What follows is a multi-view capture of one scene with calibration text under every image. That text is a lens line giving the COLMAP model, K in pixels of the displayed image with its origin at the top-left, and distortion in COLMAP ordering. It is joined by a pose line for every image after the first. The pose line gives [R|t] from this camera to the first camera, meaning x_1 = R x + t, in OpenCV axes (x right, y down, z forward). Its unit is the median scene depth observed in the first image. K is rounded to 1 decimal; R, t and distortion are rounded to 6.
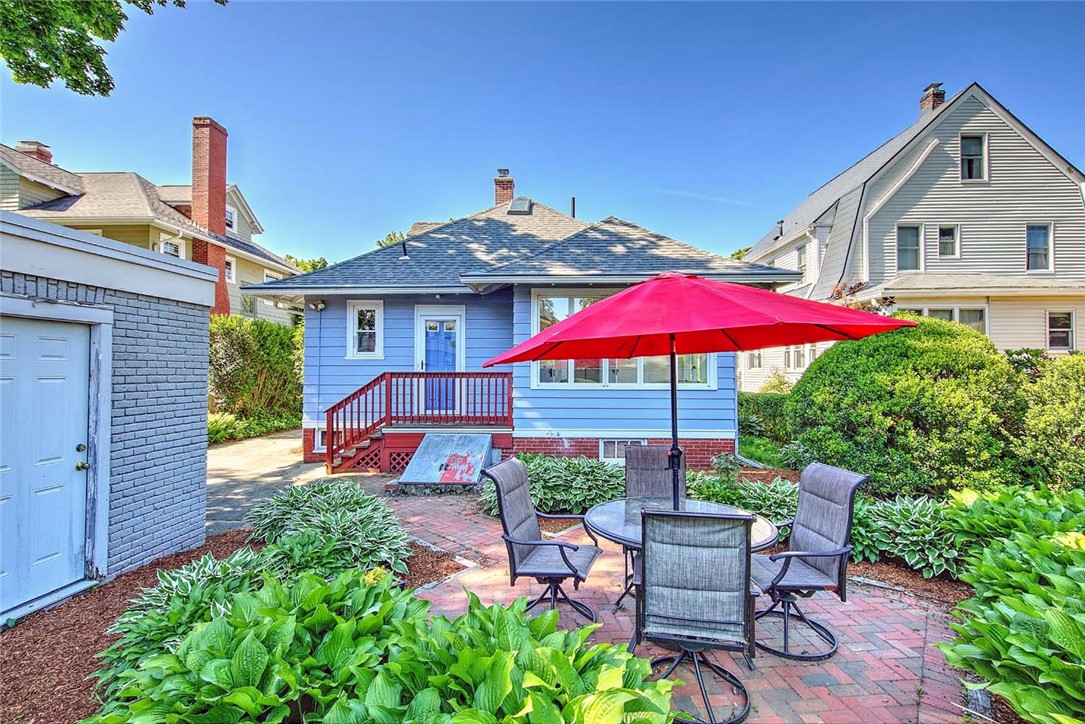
lens RADIAL K [[489.0, 0, 543.1], [0, 489.0, 362.5], [0, 0, 1]] dist [-0.000238, -0.001233]
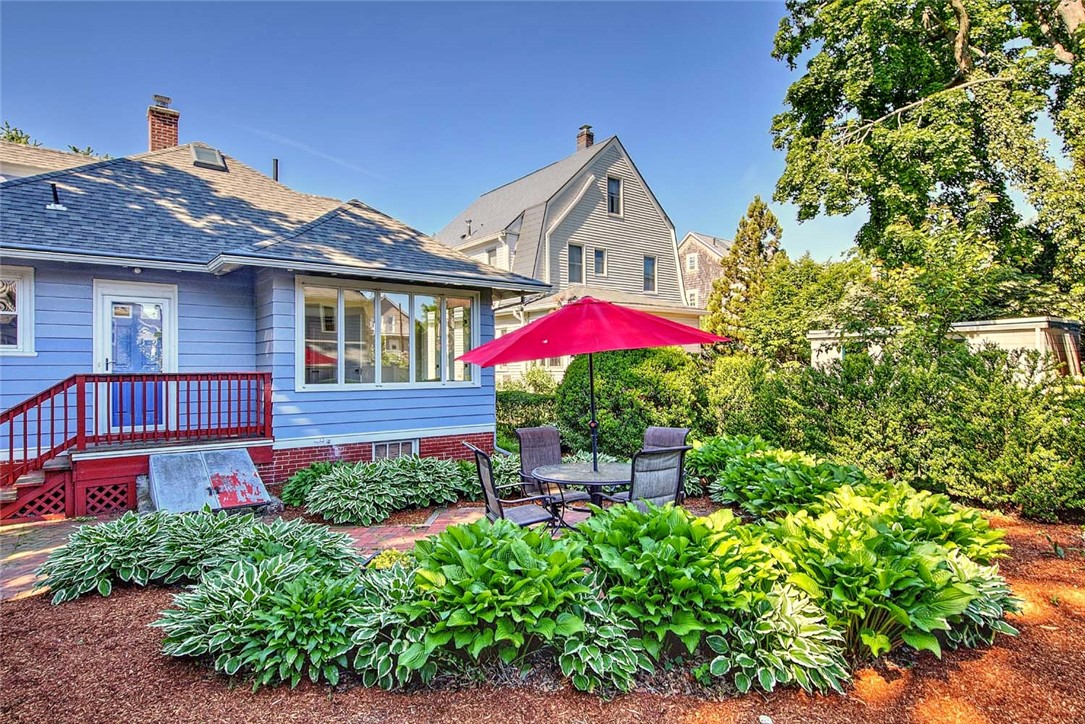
lens RADIAL K [[603.8, 0, 543.1], [0, 603.8, 364.8], [0, 0, 1]] dist [-0.005995, -0.002118]
pose [[0.768192, -0.001767, 0.640217, -0.320007], [-0.001142, 0.999991, 0.004129, 0.001968], [-0.640219, -0.003903, 0.768183, -0.080477]]
